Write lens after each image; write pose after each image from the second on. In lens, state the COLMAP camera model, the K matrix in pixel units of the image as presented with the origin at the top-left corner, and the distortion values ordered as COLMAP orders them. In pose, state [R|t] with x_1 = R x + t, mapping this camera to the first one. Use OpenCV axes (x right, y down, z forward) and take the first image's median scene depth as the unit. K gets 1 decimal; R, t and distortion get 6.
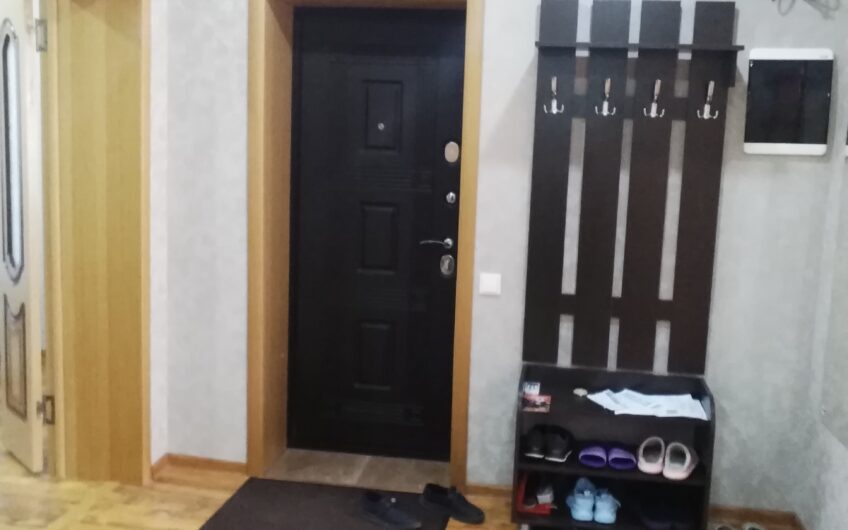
lens RADIAL K [[902.9, 0, 423.8], [0, 902.9, 248.3], [0, 0, 1]] dist [-0.003738, 0.029281]
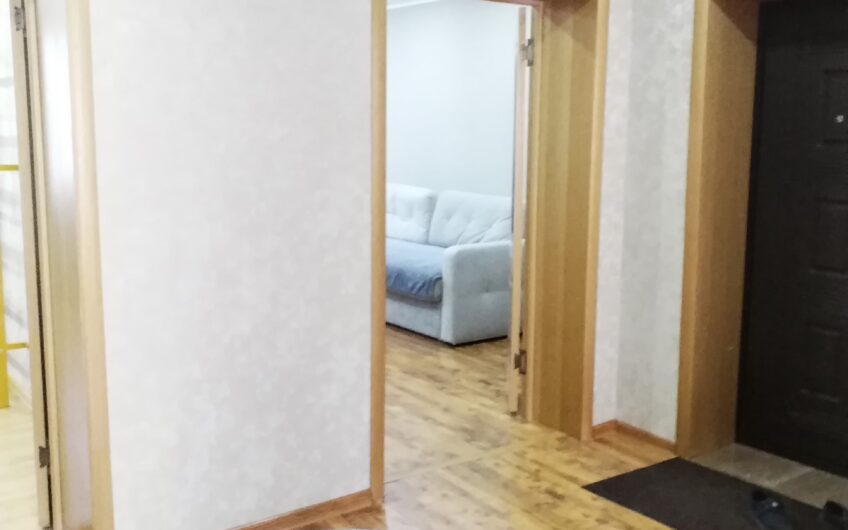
lens RADIAL K [[902.9, 0, 423.8], [0, 902.9, 248.3], [0, 0, 1]] dist [-0.003738, 0.029281]
pose [[0.722119, 0.066854, -0.688531, 0.311004], [-0.074568, 0.997042, 0.018603, 0.014635], [0.687739, 0.037909, 0.724968, 0.028924]]
